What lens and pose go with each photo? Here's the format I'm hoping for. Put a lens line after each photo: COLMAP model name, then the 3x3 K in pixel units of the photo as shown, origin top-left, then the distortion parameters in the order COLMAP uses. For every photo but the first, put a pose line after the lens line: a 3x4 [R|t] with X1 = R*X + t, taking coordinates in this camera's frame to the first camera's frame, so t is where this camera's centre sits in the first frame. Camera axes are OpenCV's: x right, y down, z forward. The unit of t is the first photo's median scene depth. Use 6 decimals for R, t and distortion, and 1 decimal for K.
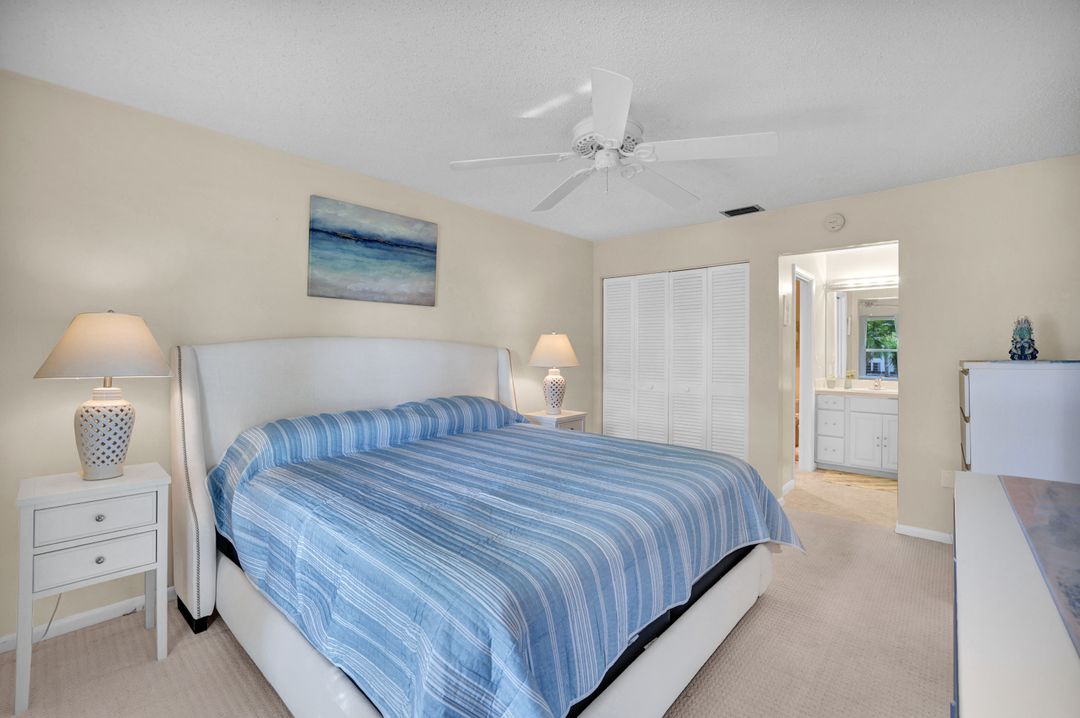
lens RADIAL K [[471.8, 0, 532.9], [0, 471.8, 349.5], [0, 0, 1]] dist [-0.051933, 0.022430]
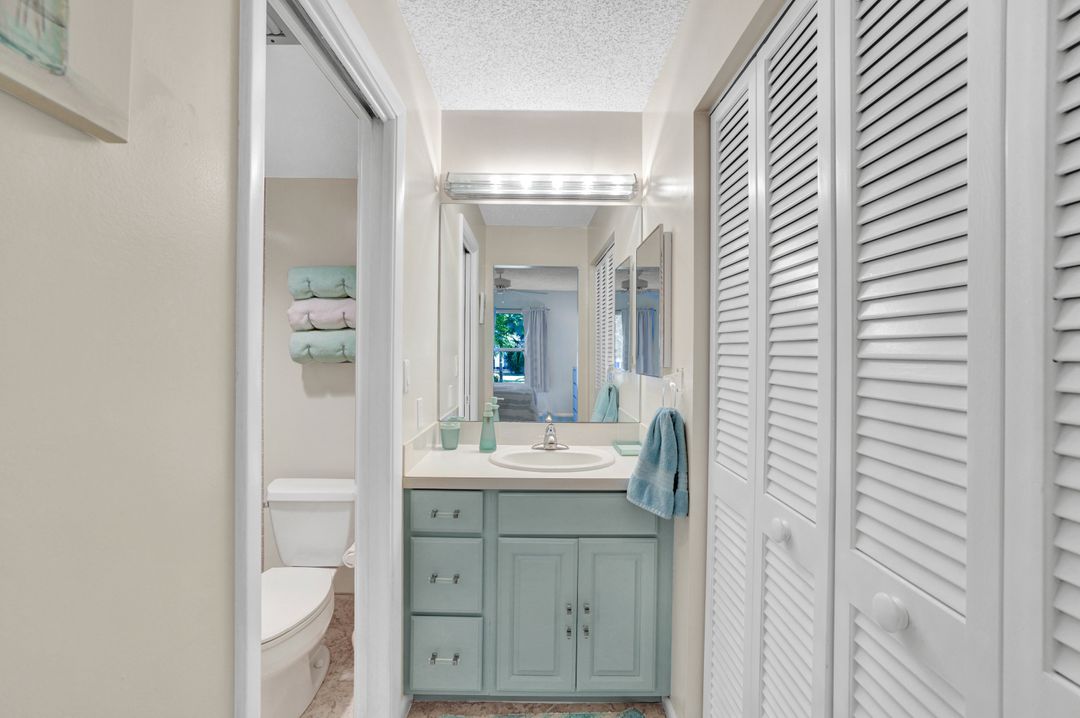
lens RADIAL K [[471.8, 0, 532.9], [0, 471.8, 349.5], [0, 0, 1]] dist [-0.051933, 0.022430]
pose [[0.745795, 0.002830, 0.666169, 0.542360], [-0.007211, 0.999967, 0.003825, -0.000559], [-0.666136, -0.007656, 0.745791, 0.827852]]
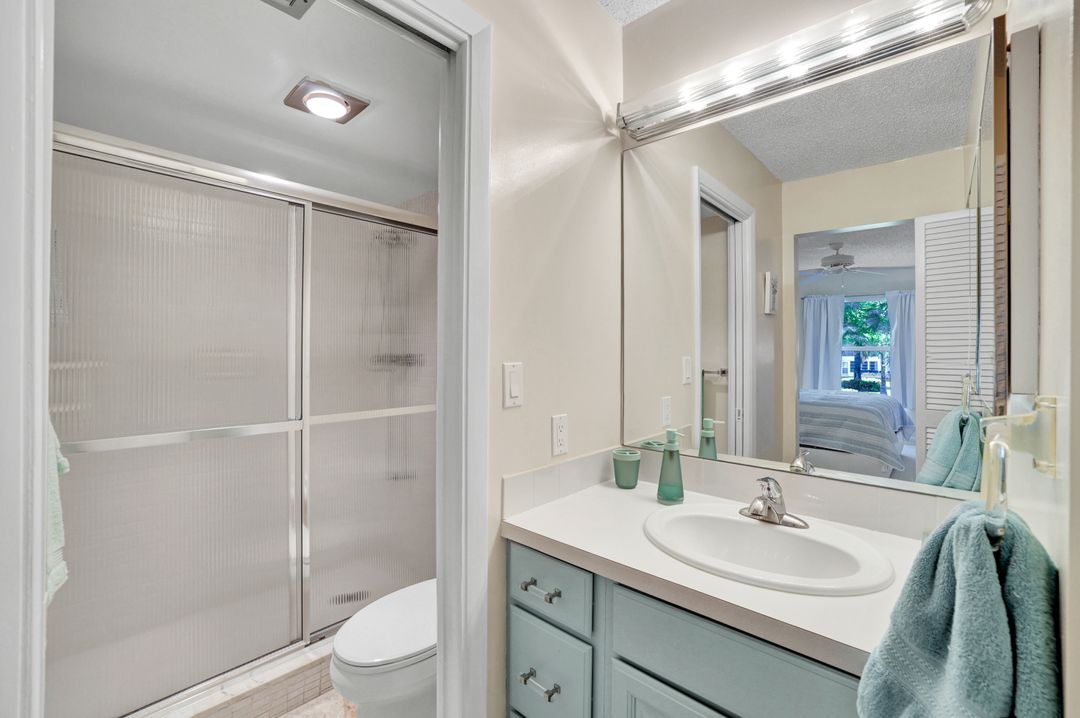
lens RADIAL K [[452.3, 0, 539.4], [0, 452.3, 352.6], [0, 0, 1]] dist [-0.037074, 0.000108]
pose [[0.999424, -0.005035, -0.033552, 0.734396], [0.005266, 0.999963, 0.006796, 0.002093], [0.033516, -0.006968, 0.999414, 0.905624]]
